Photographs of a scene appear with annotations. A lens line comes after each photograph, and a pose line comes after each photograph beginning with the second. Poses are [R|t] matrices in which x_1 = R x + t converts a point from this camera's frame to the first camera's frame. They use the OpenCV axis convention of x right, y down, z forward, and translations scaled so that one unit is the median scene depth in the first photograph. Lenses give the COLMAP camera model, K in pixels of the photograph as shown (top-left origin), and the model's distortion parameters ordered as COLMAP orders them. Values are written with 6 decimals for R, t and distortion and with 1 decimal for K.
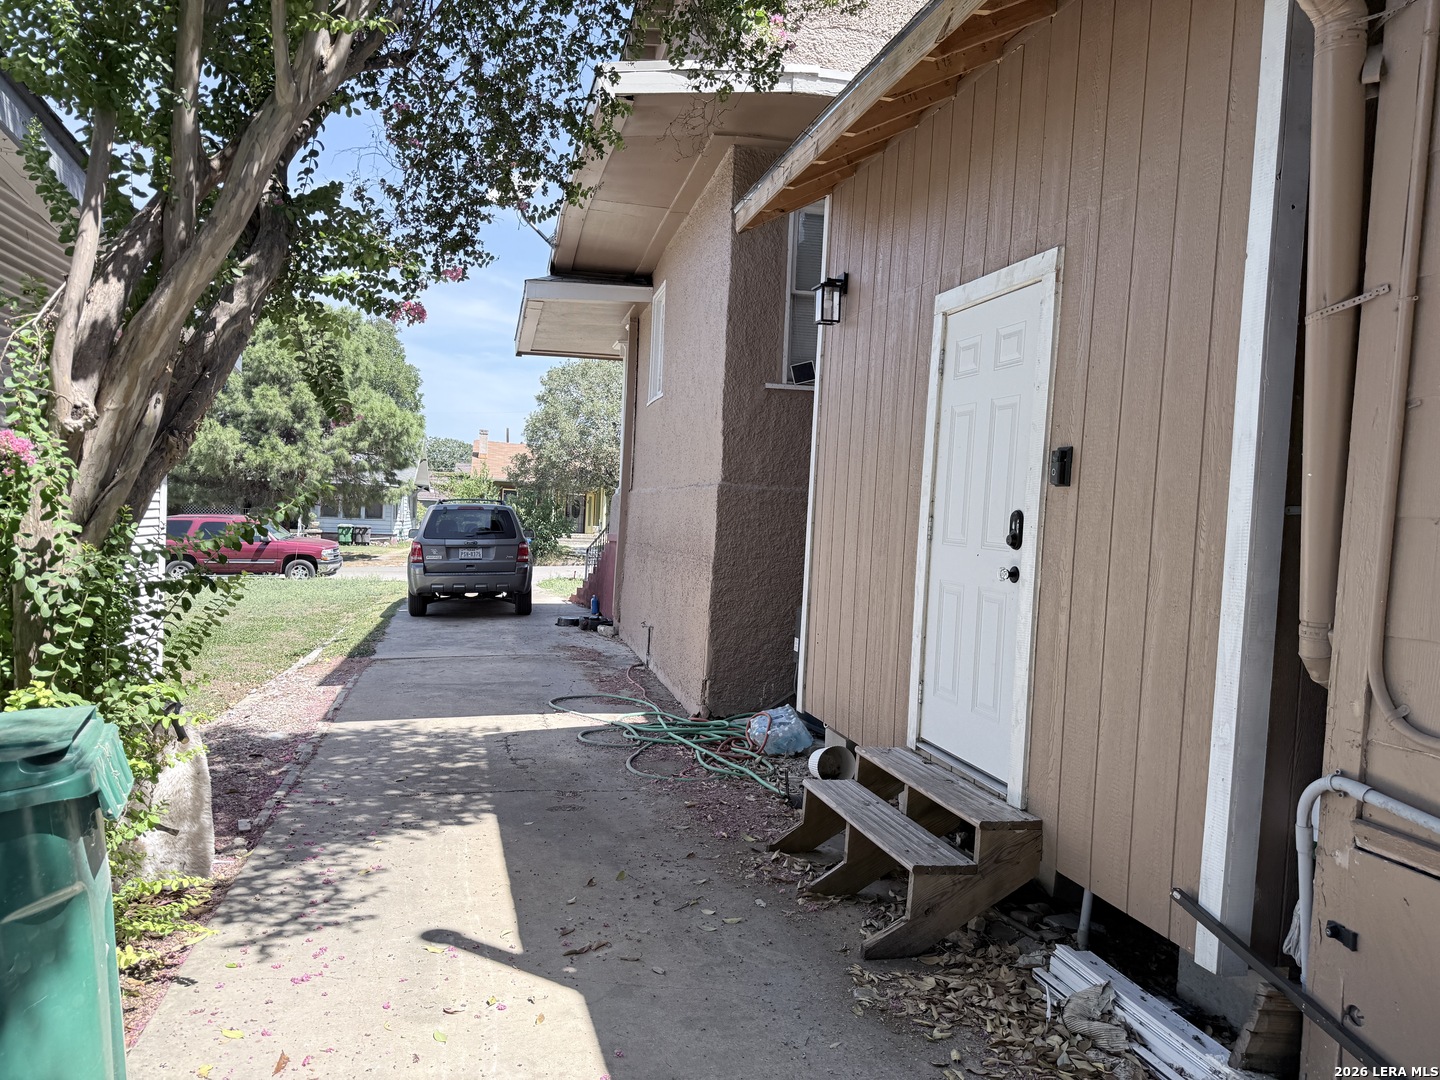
lens RADIAL K [[1011.2, 0, 715.1], [0, 1011.2, 546.1], [0, 0, 1]] dist [0.075248, -0.122140]
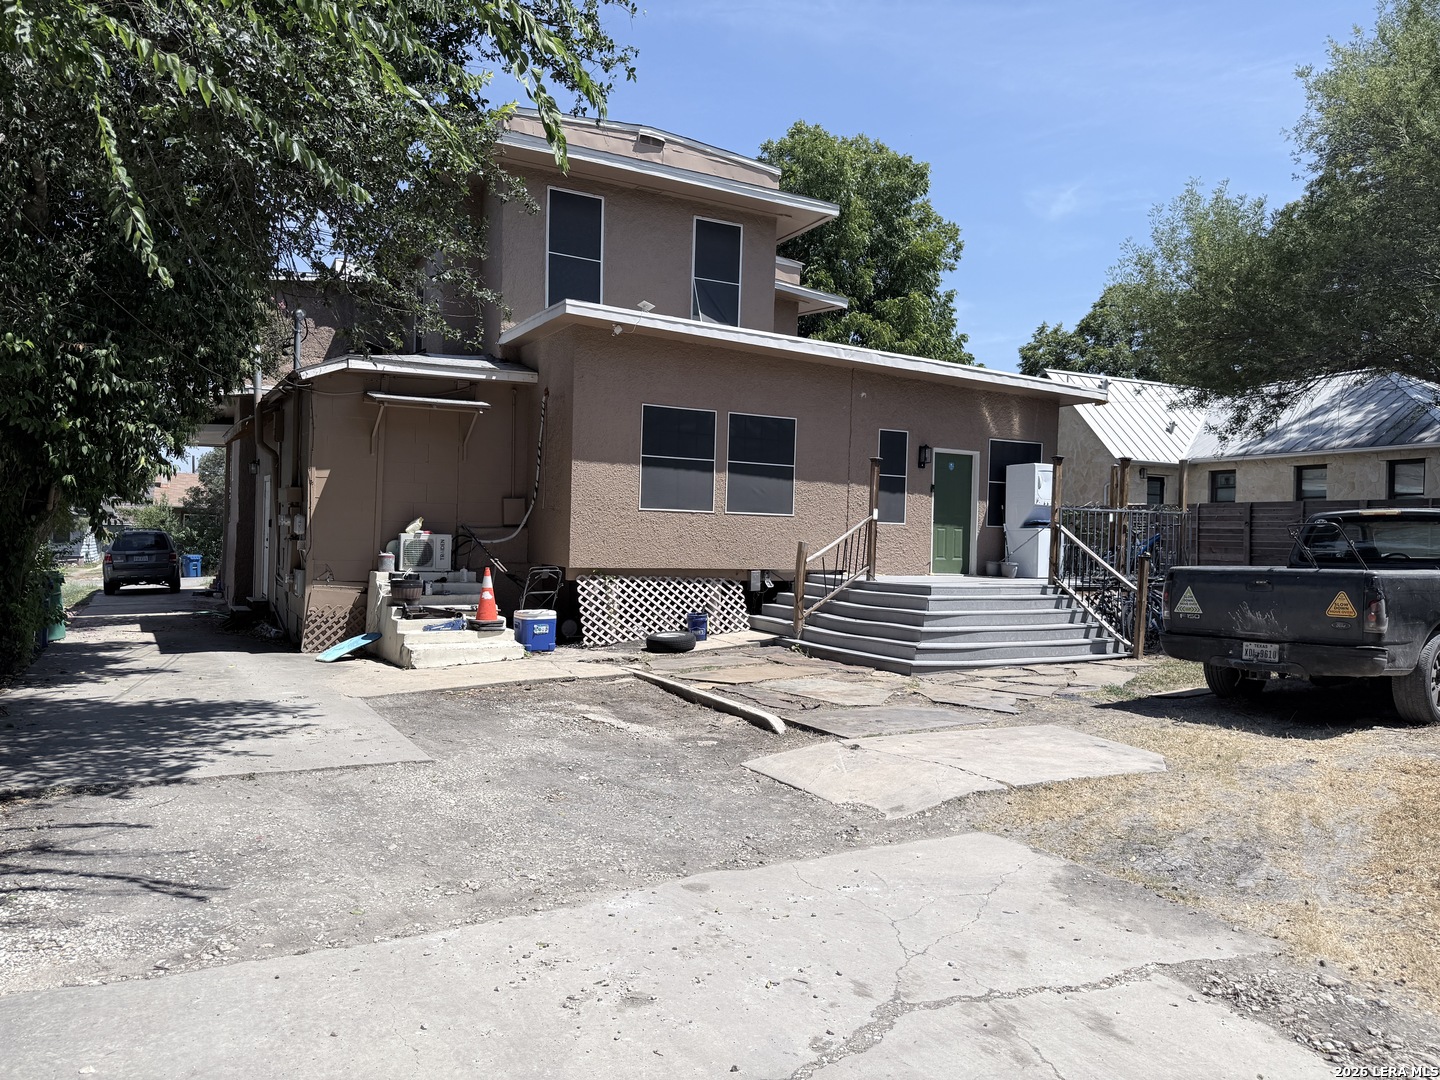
lens RADIAL K [[1011.2, 0, 715.1], [0, 1011.2, 546.1], [0, 0, 1]] dist [0.075248, -0.122140]
pose [[0.967871, -0.030700, 0.249565, 0.278303], [0.032699, 0.999458, -0.003868, 0.023875], [-0.249311, 0.011904, 0.968350, -0.962751]]
